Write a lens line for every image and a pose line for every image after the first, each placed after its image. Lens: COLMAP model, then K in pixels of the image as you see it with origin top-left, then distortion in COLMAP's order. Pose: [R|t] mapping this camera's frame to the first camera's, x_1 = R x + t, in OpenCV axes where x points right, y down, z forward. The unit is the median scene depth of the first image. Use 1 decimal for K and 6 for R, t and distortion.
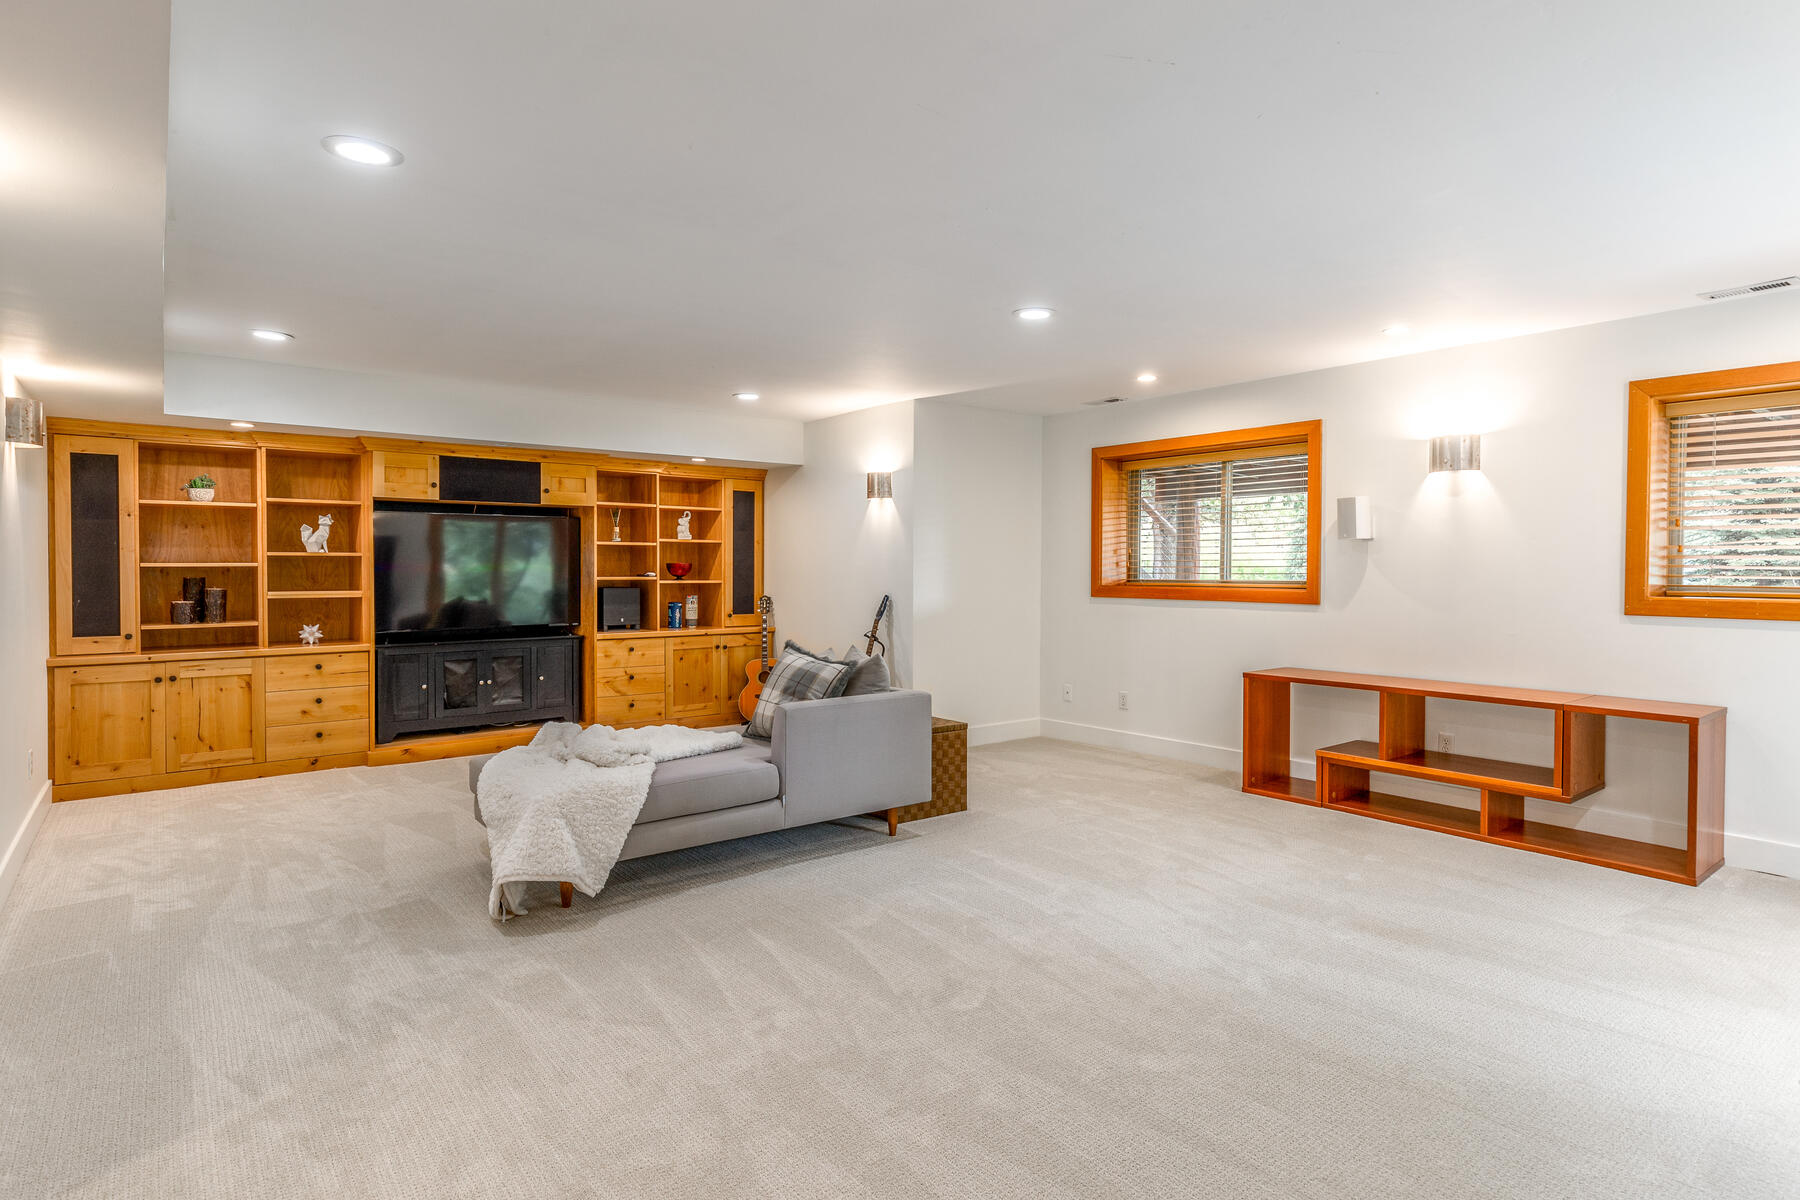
lens RADIAL K [[935.3, 0, 892.4], [0, 935.3, 582.4], [0, 0, 1]] dist [0.014528, -0.000598]
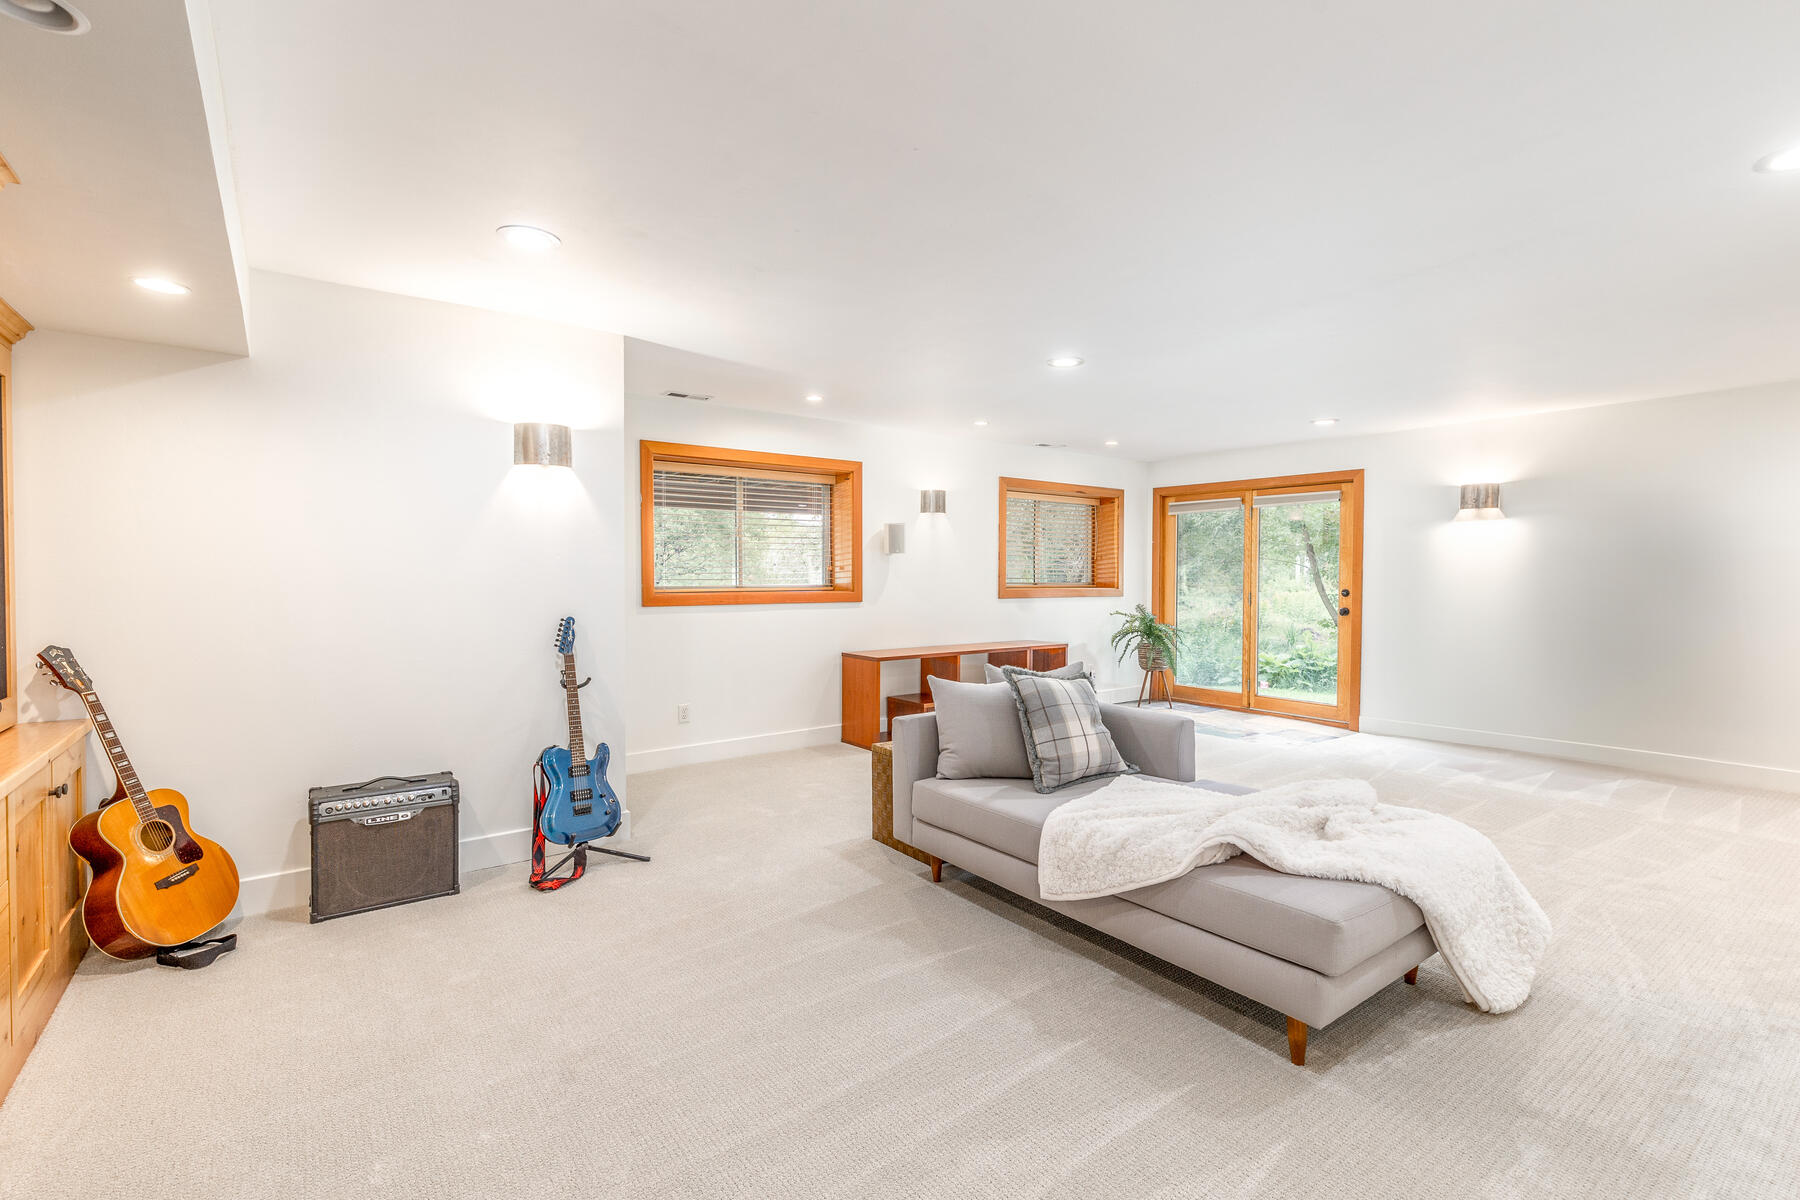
lens RADIAL K [[819.5, 0, 891.7], [0, 819.5, 606.6], [0, 0, 1]] dist [0.012706, -0.001081]
pose [[0.015643, -0.043905, 0.998913, -0.625118], [0.014818, 0.998936, 0.043674, -0.017602], [-0.999768, 0.014119, 0.016277, 0.833143]]
